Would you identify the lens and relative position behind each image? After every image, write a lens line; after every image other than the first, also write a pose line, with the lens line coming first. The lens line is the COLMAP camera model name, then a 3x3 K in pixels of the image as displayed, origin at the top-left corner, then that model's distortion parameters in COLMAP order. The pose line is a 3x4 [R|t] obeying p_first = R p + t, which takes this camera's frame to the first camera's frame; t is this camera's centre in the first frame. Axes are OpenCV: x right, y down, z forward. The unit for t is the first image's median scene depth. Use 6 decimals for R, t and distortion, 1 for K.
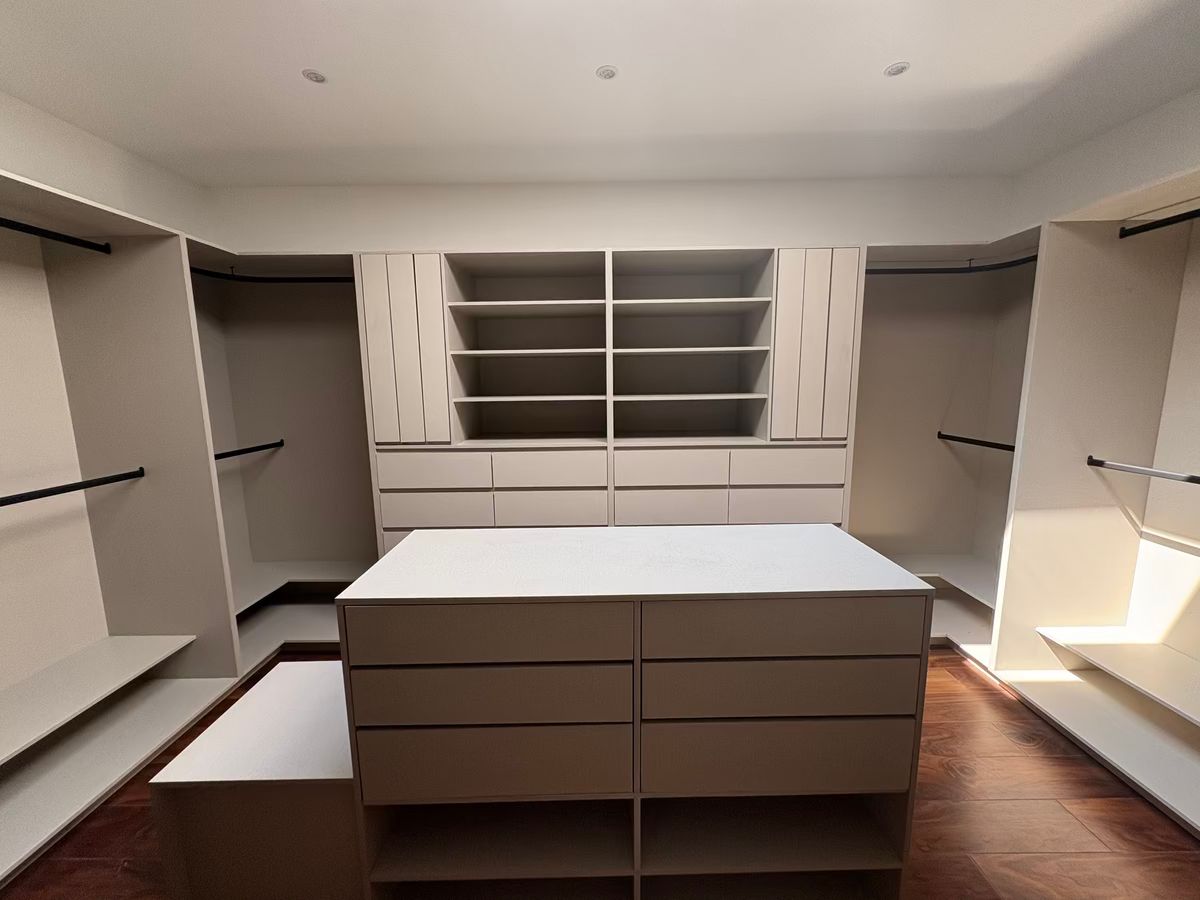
lens RADIAL K [[477.1, 0, 601.9], [0, 477.1, 451.1], [0, 0, 1]] dist [-0.000124, 0.000032]
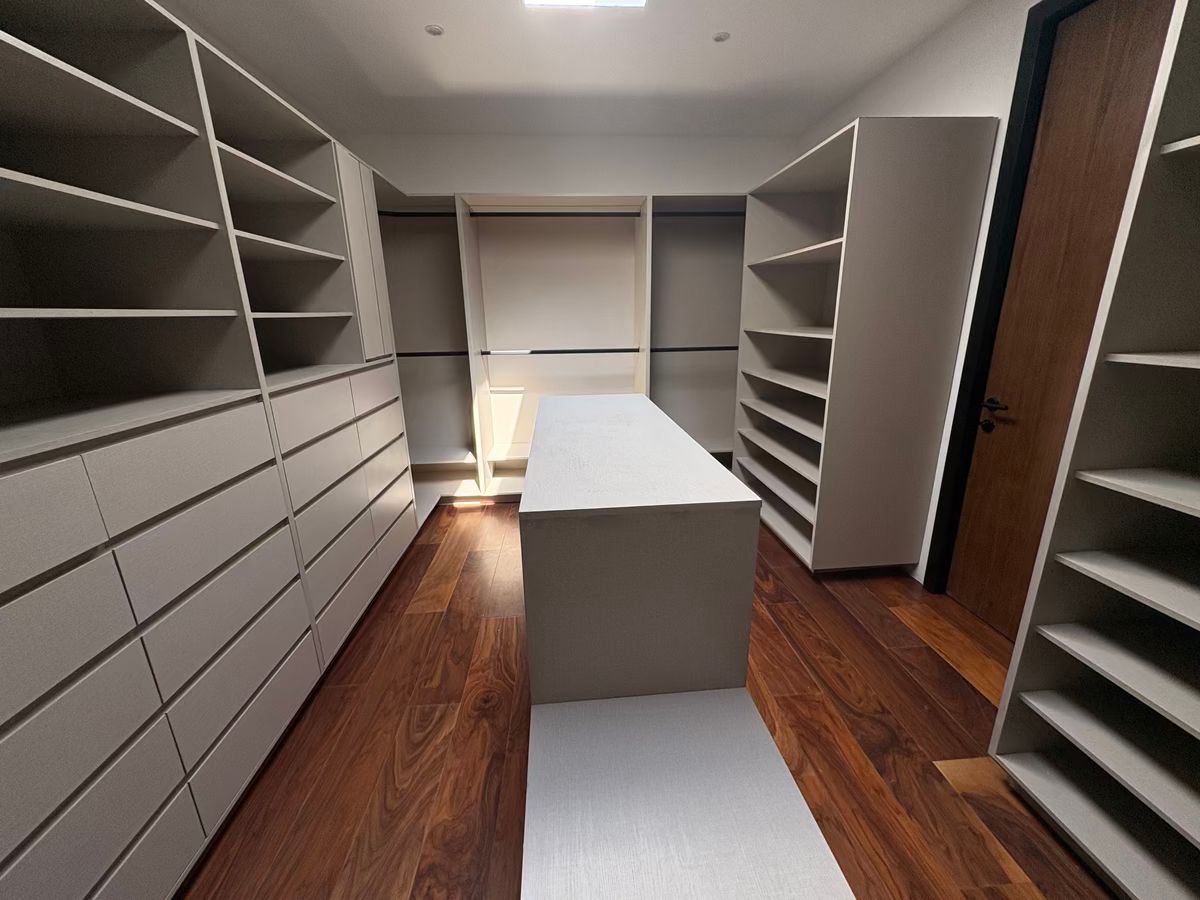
lens RADIAL K [[477.1, 0, 602.2], [0, 477.1, 447.2], [0, 0, 1]] dist [-0.000124, 0.000032]
pose [[-0.079976, -0.256432, 0.963248, -0.639311], [0.166581, 0.949316, 0.266553, -0.036261], [-0.982779, 0.181776, -0.033206, 0.598936]]
